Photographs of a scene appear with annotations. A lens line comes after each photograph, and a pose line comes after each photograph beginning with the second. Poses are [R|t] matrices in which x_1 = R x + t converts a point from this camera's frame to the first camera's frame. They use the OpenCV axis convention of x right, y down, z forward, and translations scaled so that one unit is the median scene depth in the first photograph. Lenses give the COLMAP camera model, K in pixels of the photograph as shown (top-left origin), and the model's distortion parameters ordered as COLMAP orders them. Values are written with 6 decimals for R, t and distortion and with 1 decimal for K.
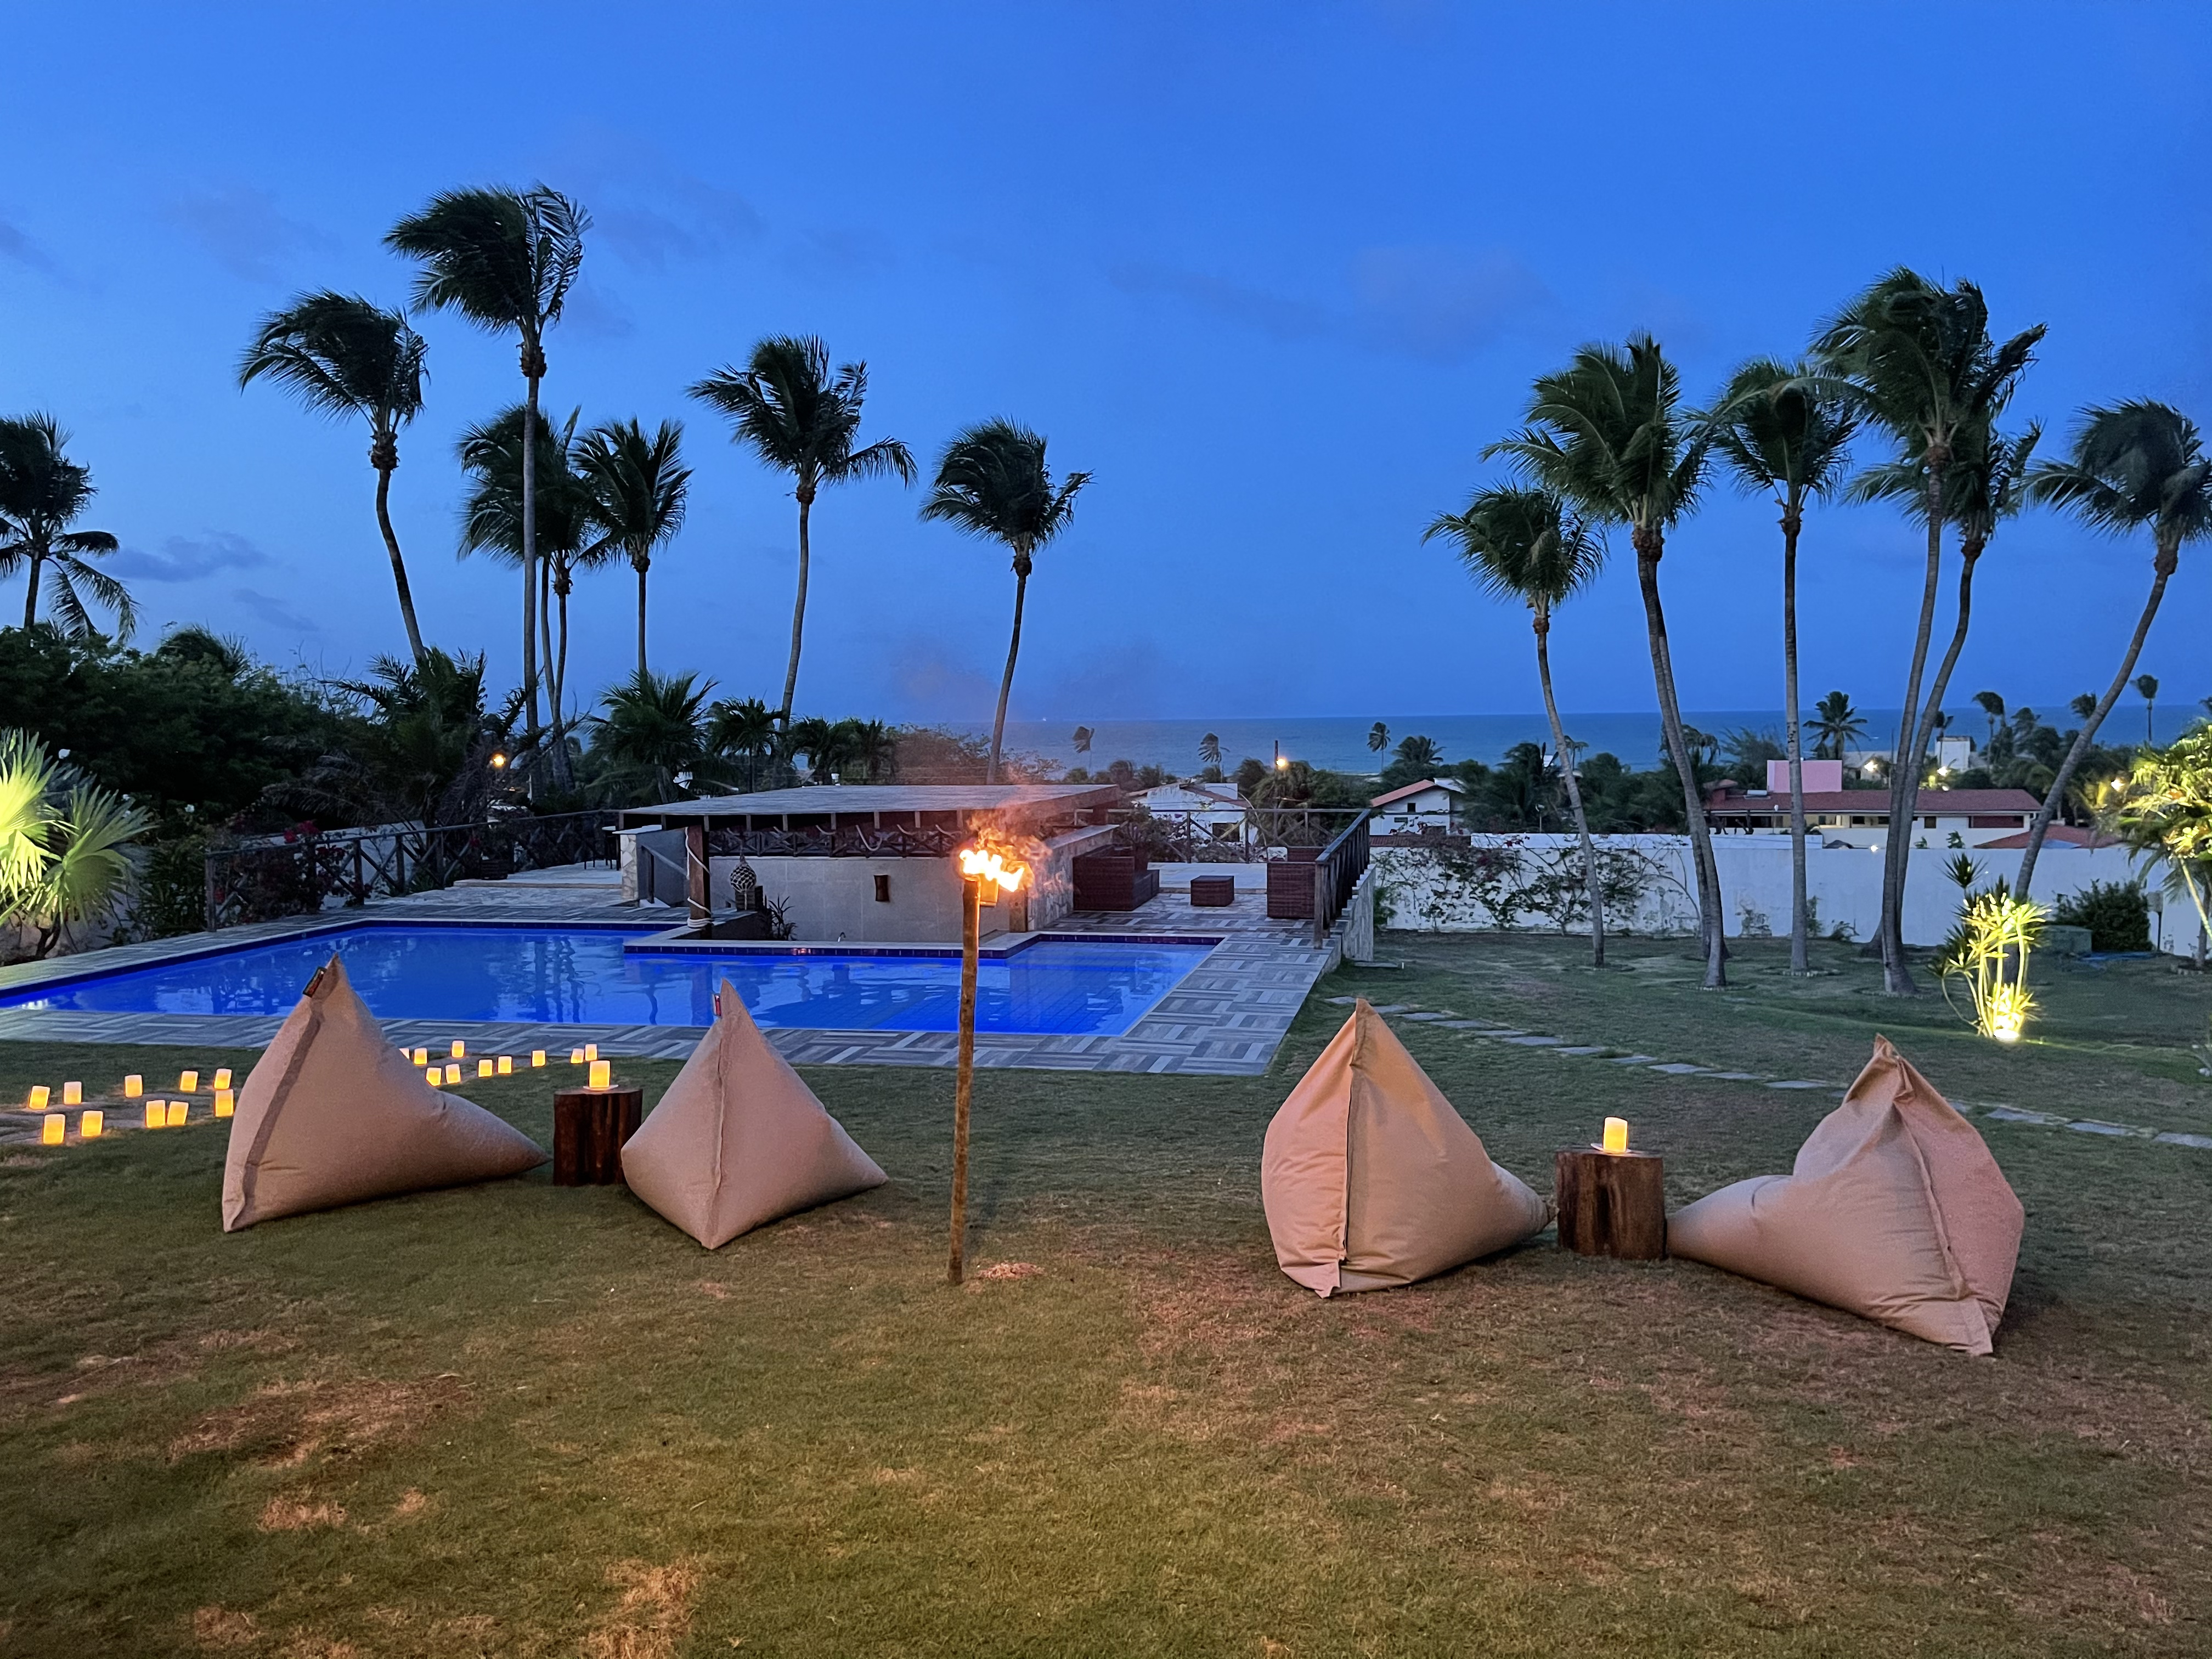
lens RADIAL K [[1689.7, 0, 1106.0], [0, 1689.7, 829.5], [0, 0, 1]] dist [0.012063, 0.002159]
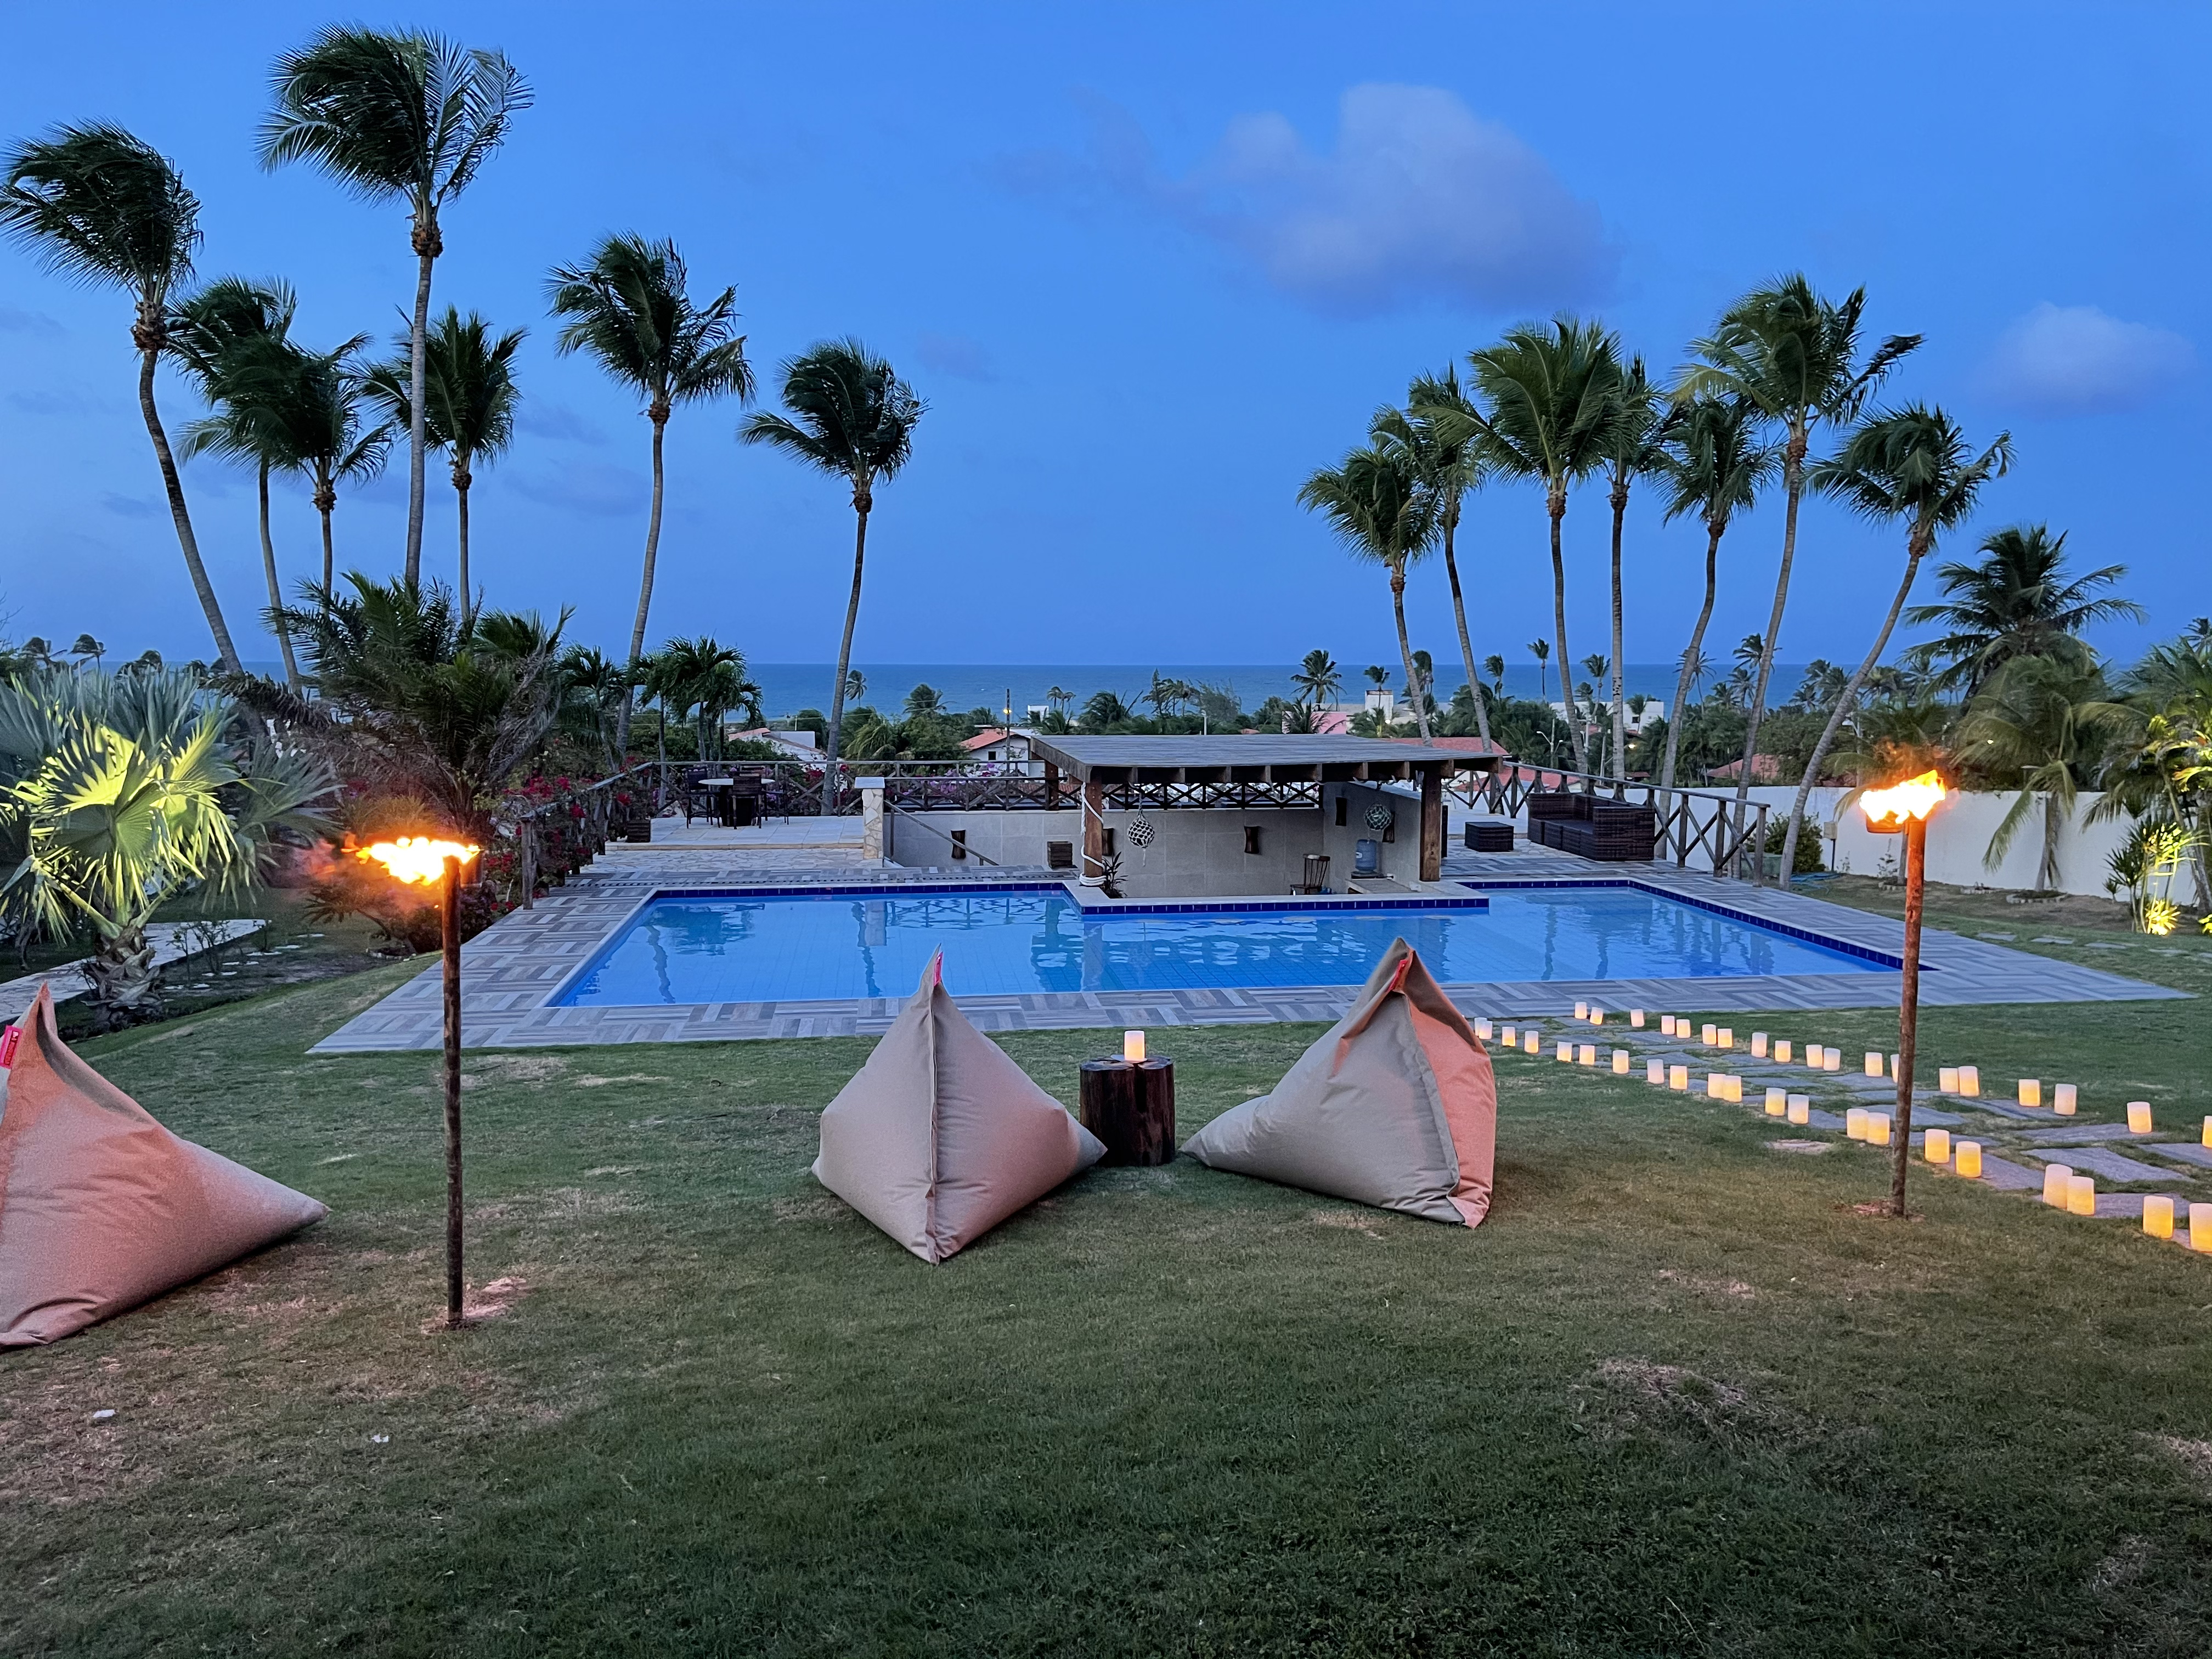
lens RADIAL K [[1679.8, 0, 1106.0], [0, 1679.8, 829.5], [0, 0, 1]] dist [0.003745, -0.008424]
pose [[0.942536, -0.016760, 0.333684, -0.273982], [0.006497, 0.999472, 0.031848, -0.001550], [-0.334042, -0.027850, 0.942147, 0.066125]]
